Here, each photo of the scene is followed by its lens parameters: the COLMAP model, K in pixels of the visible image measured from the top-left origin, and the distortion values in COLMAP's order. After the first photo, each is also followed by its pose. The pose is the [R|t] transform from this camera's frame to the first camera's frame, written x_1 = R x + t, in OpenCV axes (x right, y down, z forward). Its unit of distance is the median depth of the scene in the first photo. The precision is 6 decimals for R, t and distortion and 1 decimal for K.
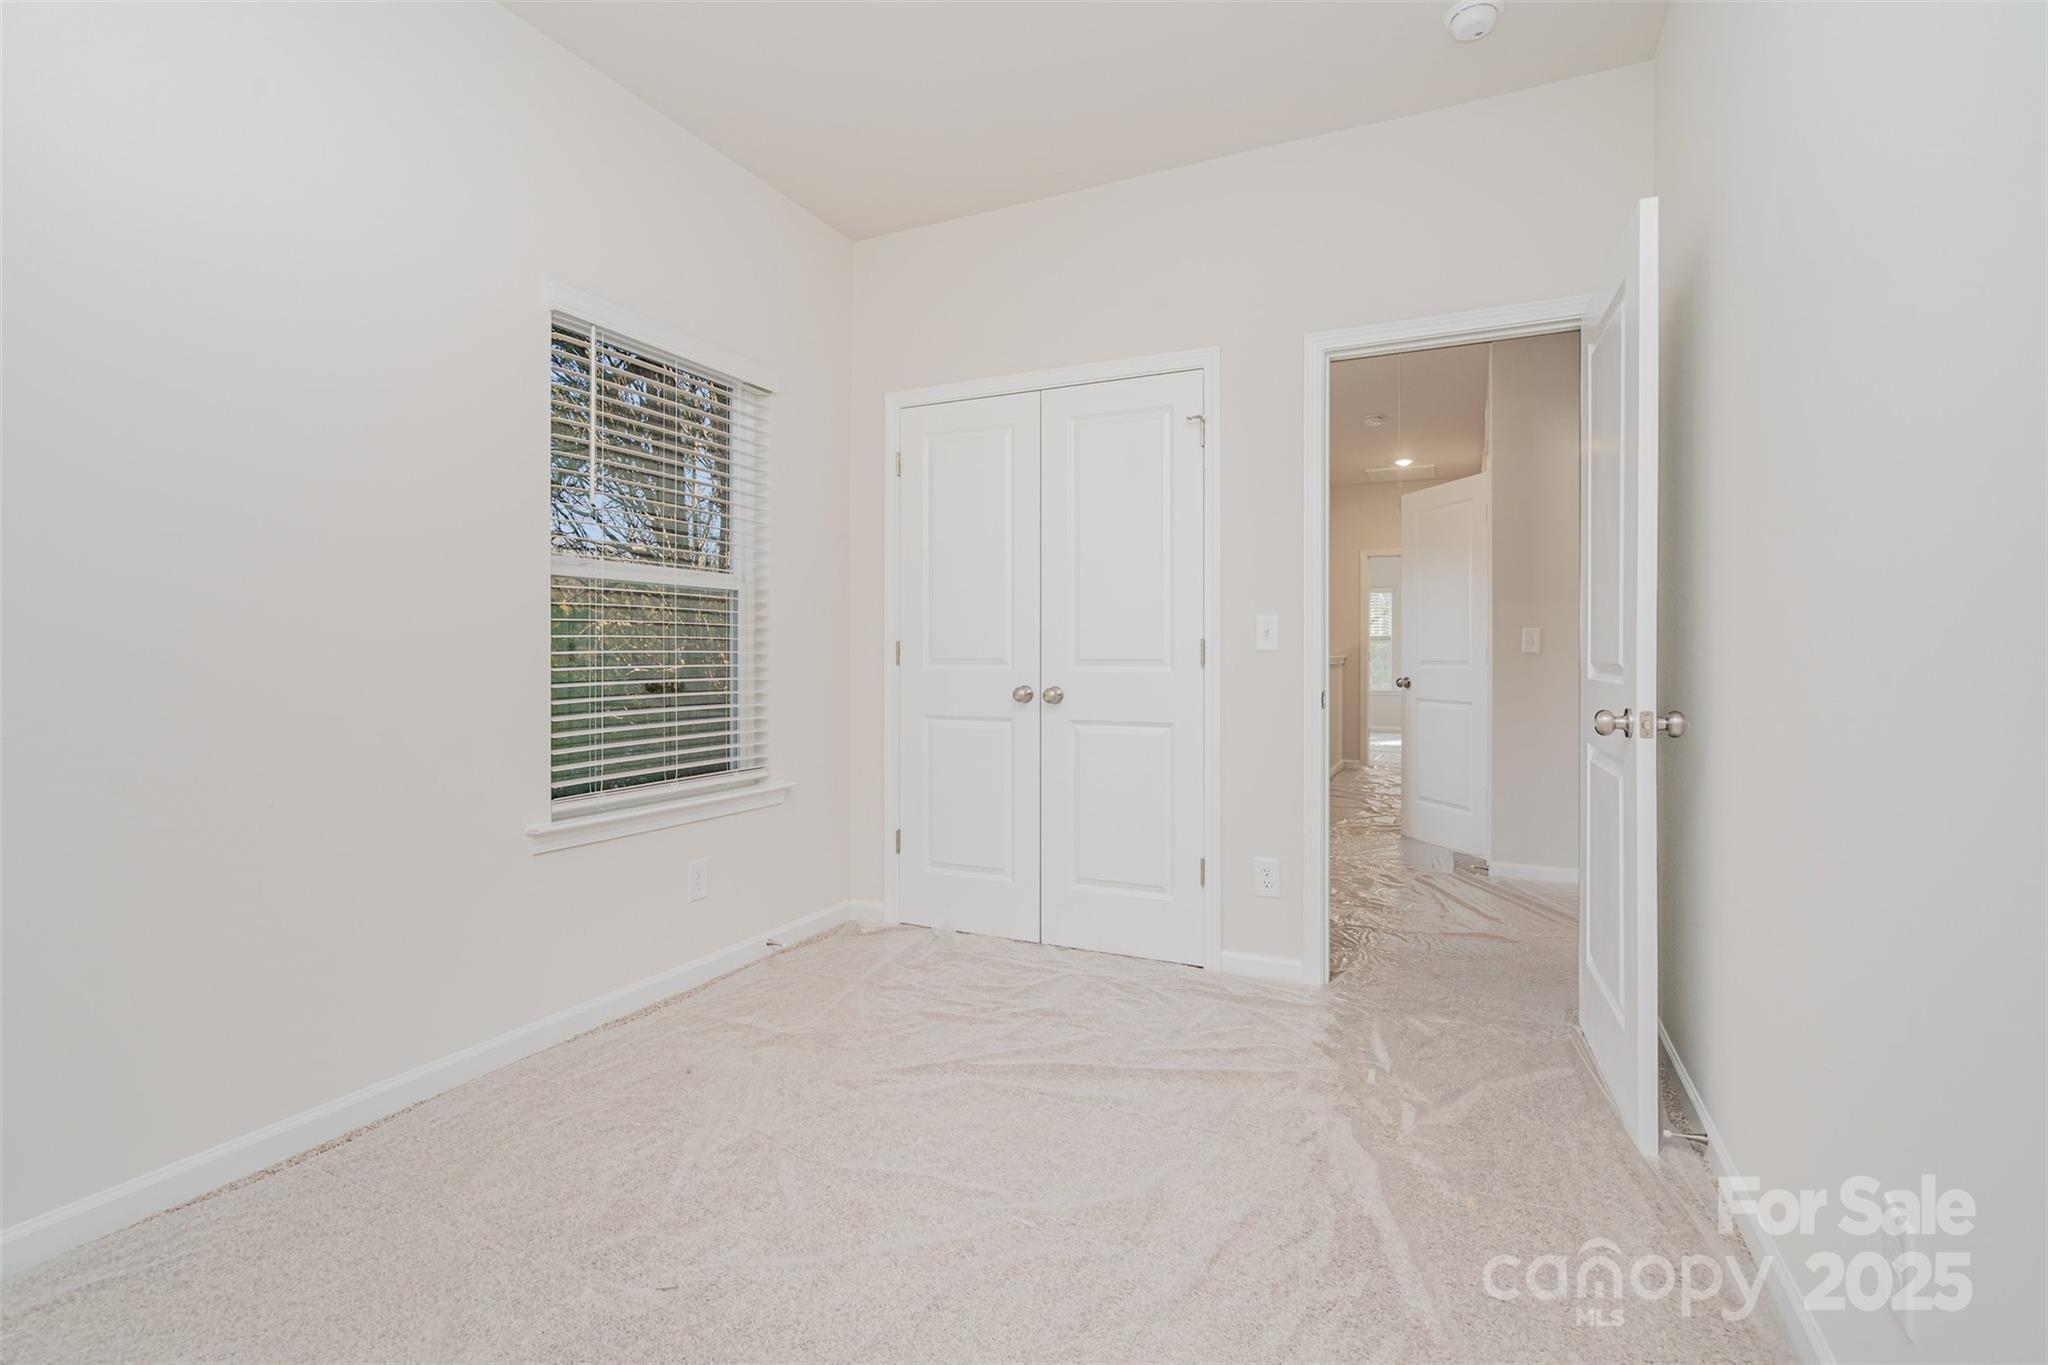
lens RADIAL K [[927.8, 0, 1010.7], [0, 927.8, 678.6], [0, 0, 1]] dist [-0.008646, 0.003639]
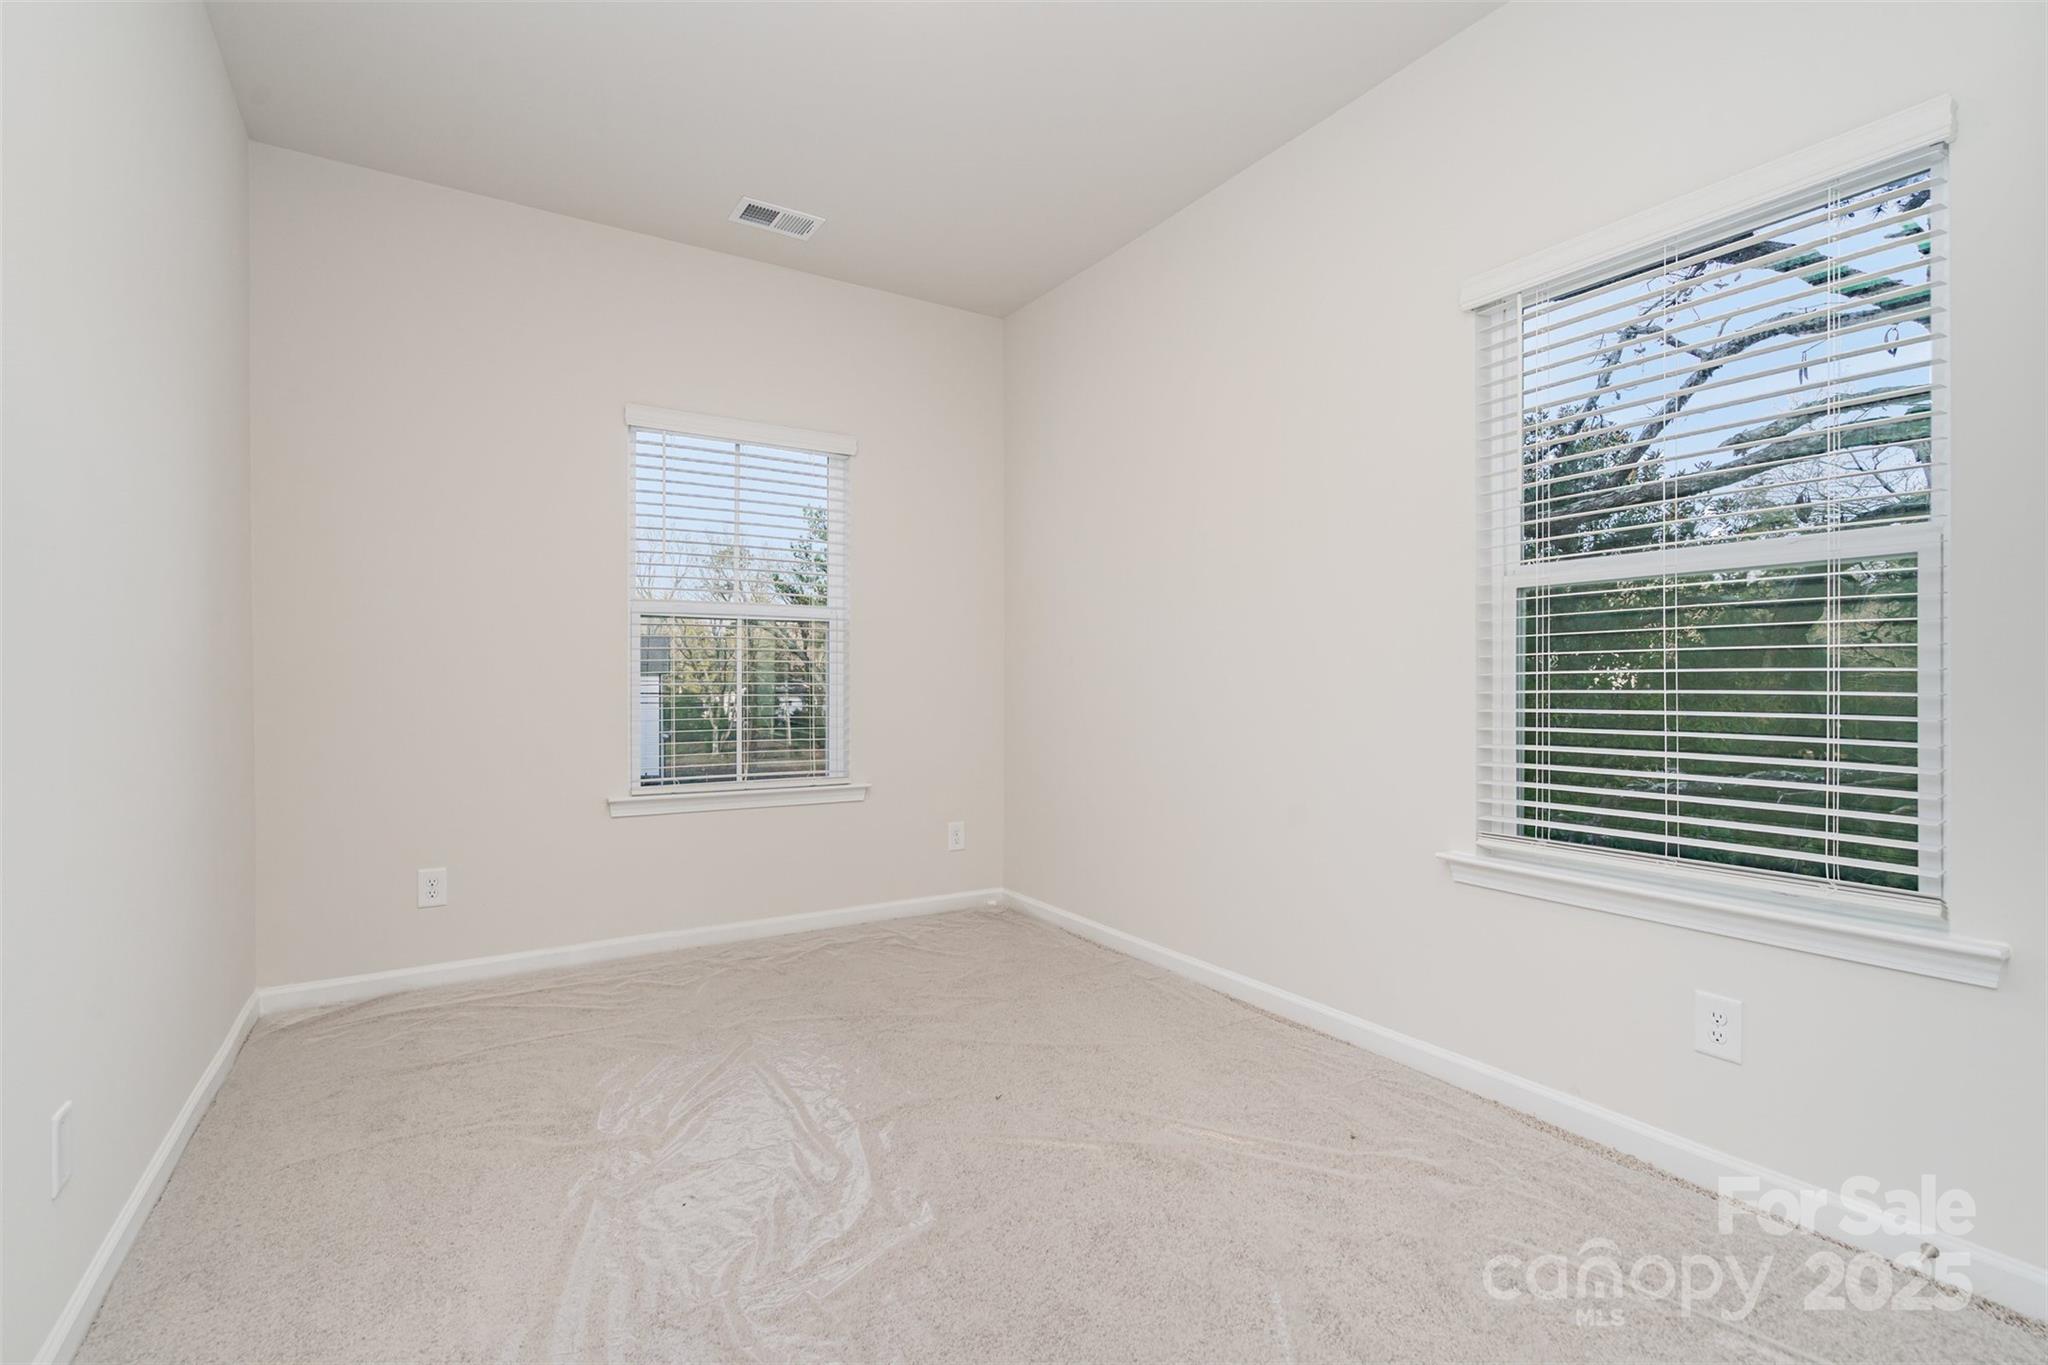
lens RADIAL K [[927.8, 0, 1016.8], [0, 927.8, 678.8], [0, 0, 1]] dist [-0.008646, 0.003639]
pose [[-0.531888, -0.000671, -0.846814, 0.472606], [-0.018114, 0.999780, 0.010585, -0.021337], [0.846621, 0.020970, -0.531784, 0.948068]]
